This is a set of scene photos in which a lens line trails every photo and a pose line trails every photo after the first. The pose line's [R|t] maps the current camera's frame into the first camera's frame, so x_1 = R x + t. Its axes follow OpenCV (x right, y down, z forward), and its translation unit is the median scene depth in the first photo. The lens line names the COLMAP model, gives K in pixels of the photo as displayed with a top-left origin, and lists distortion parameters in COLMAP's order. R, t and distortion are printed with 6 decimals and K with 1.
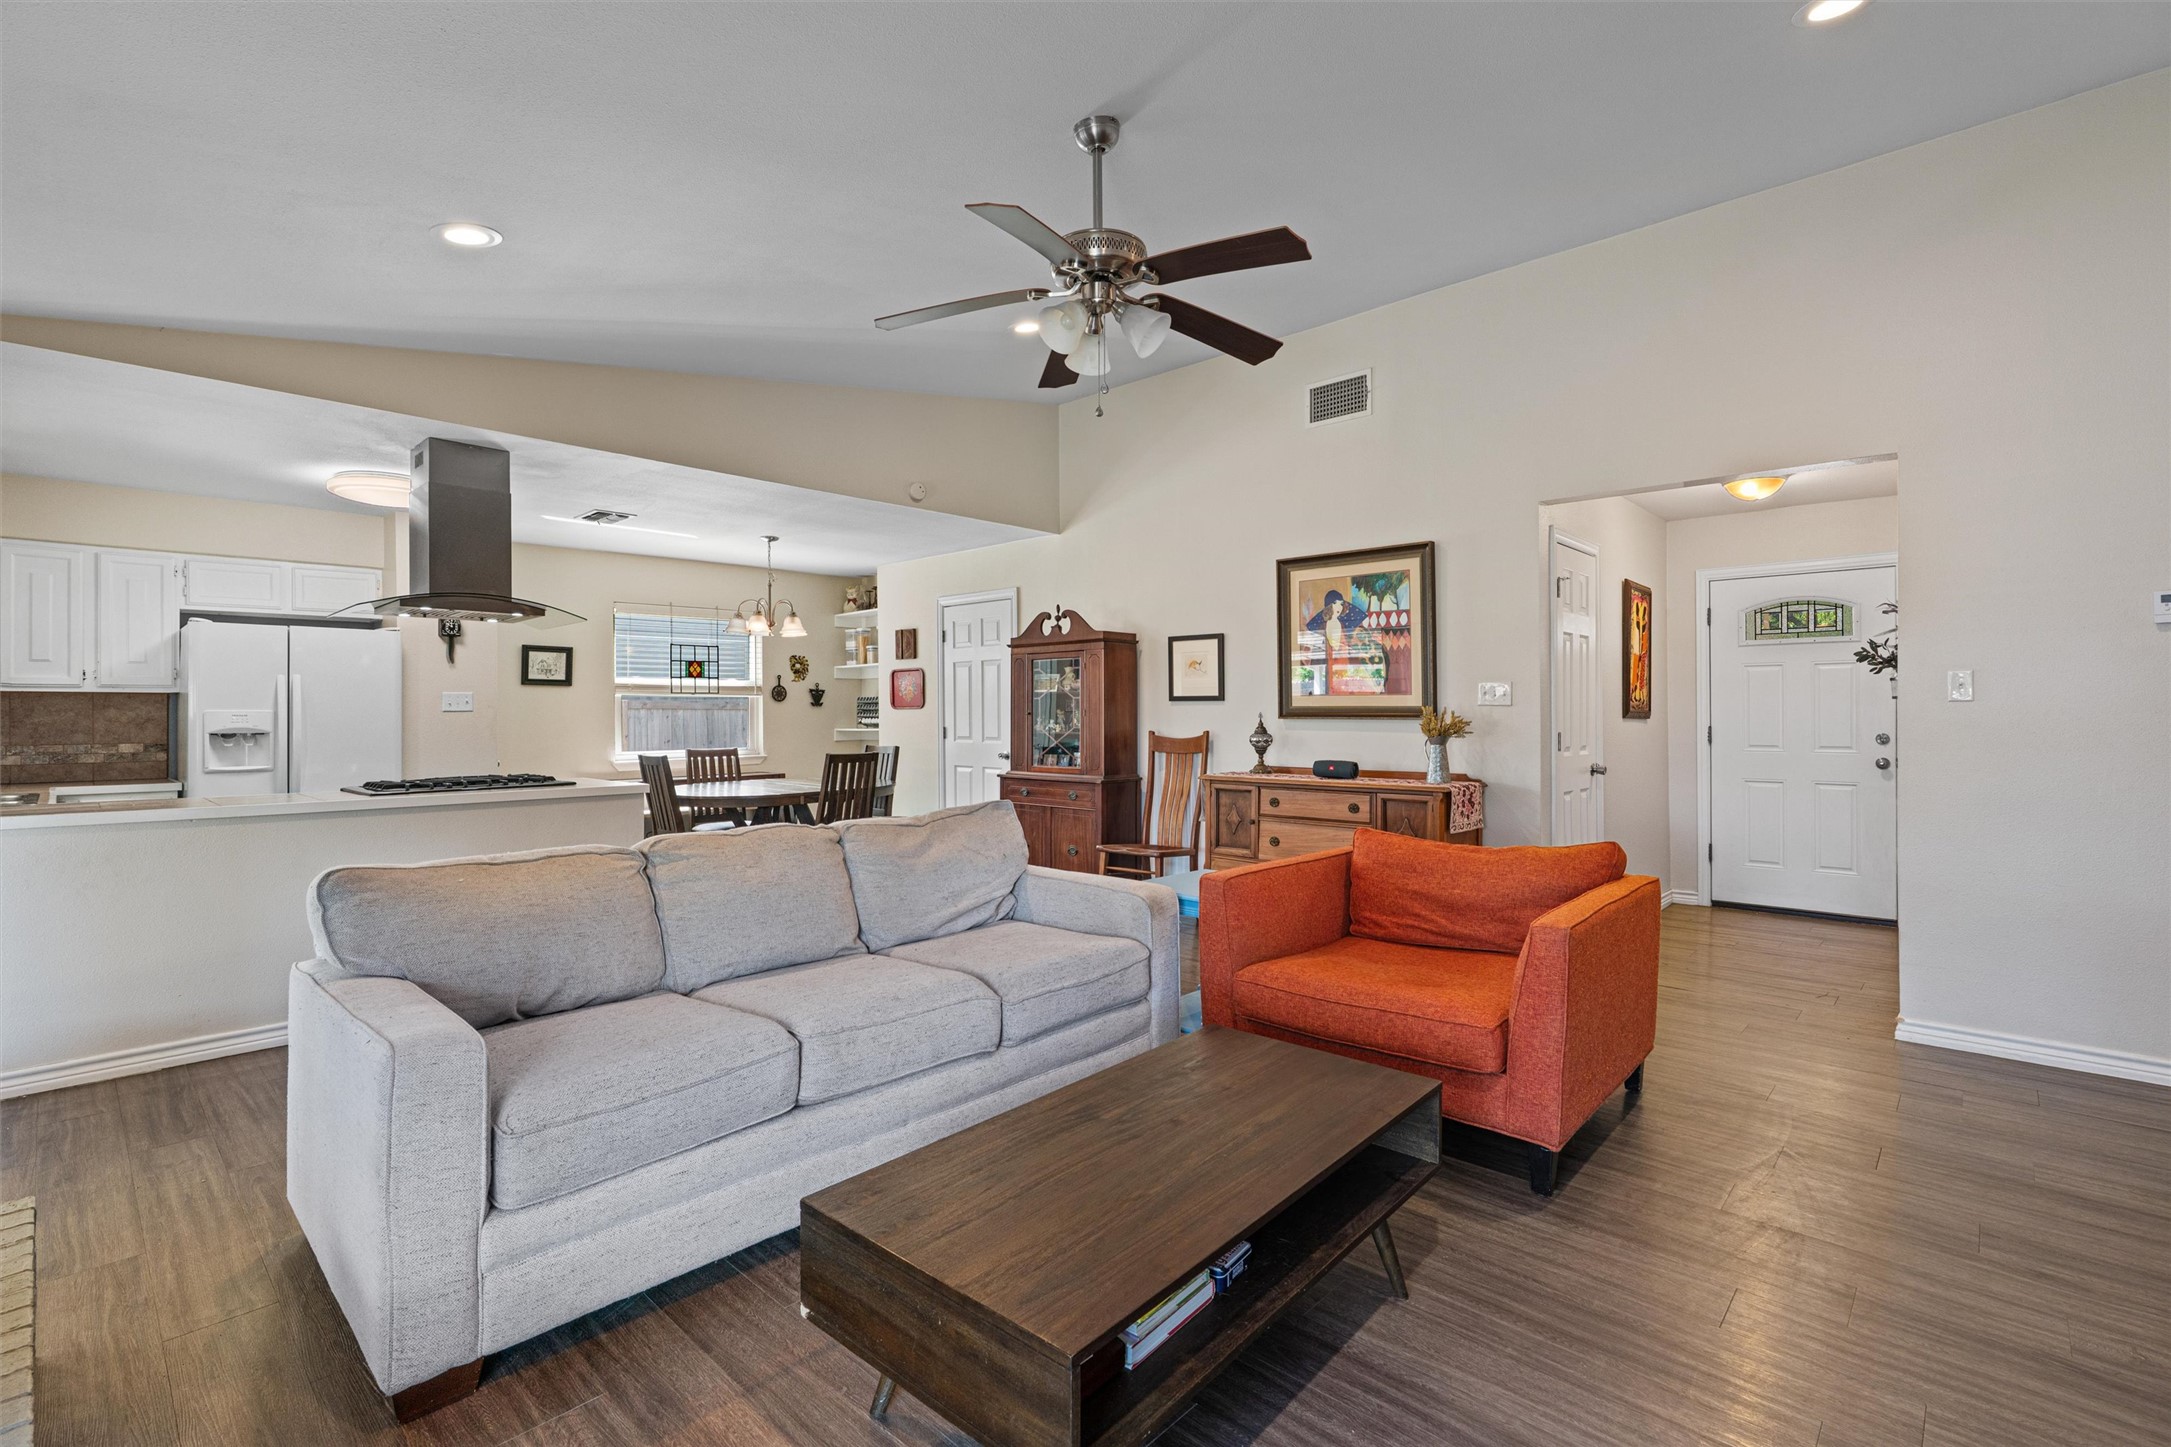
lens RADIAL K [[972.8, 0, 1087.6], [0, 972.8, 714.5], [0, 0, 1]] dist [-0.010591, 0.003231]
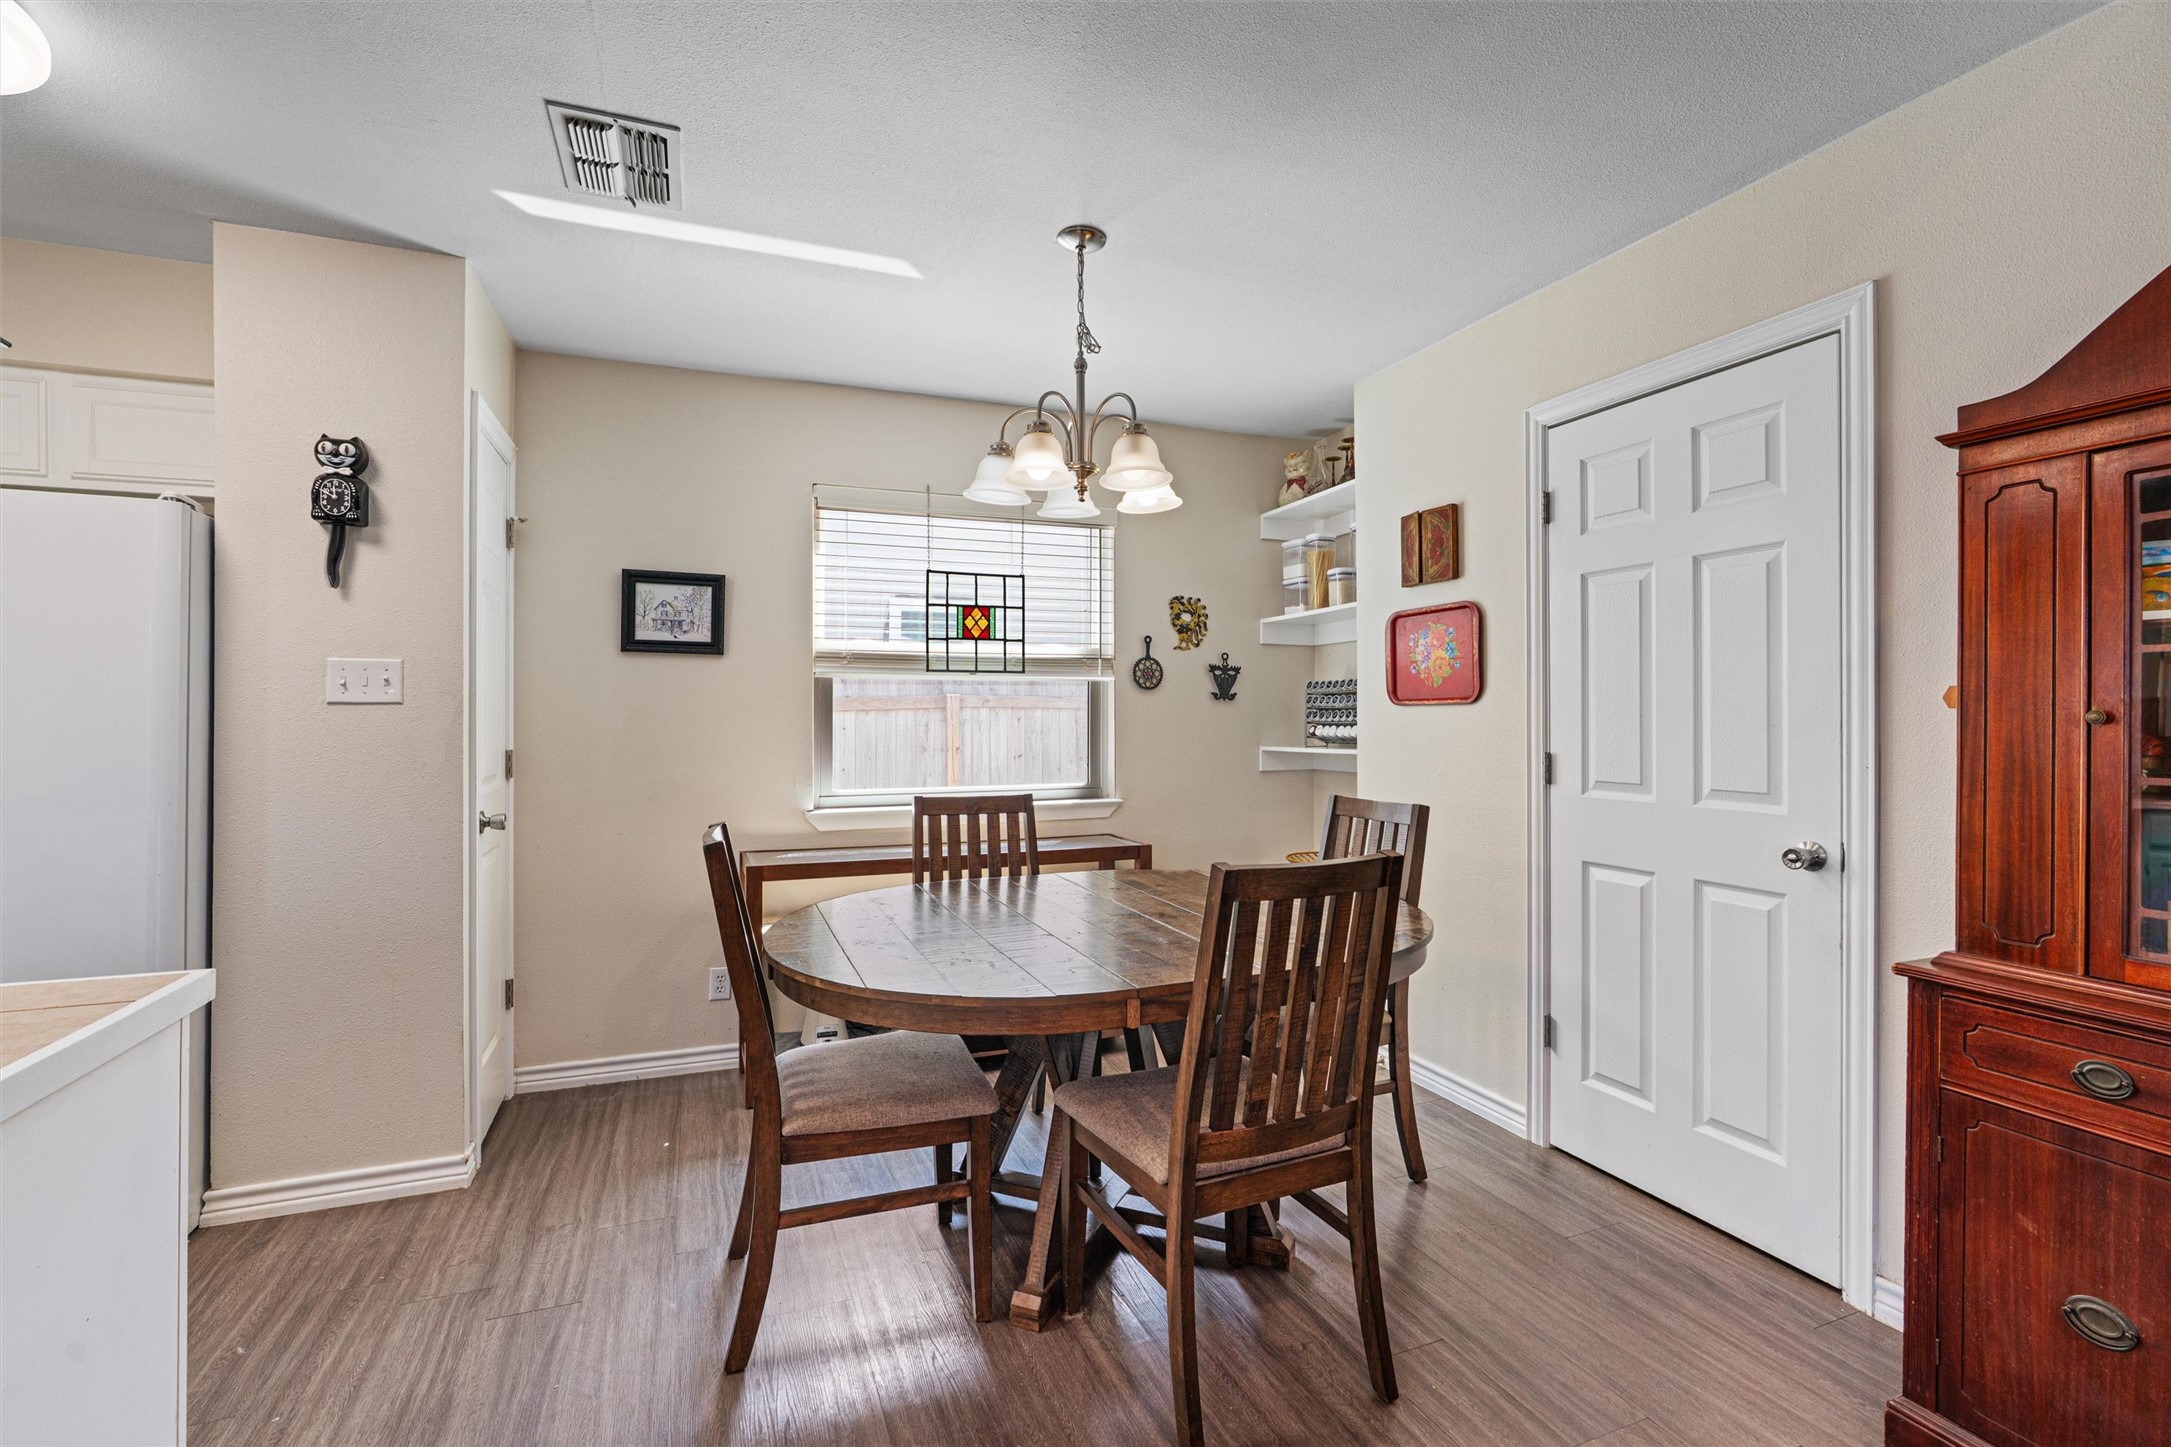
lens RADIAL K [[972.8, 0, 1086.8], [0, 972.8, 711.7], [0, 0, 1]] dist [-0.010591, 0.003231]
pose [[0.905066, 0.003803, -0.425254, -0.148913], [-0.006749, 0.999963, -0.005420, 0.000341], [0.425217, 0.007775, 0.905058, 0.591017]]
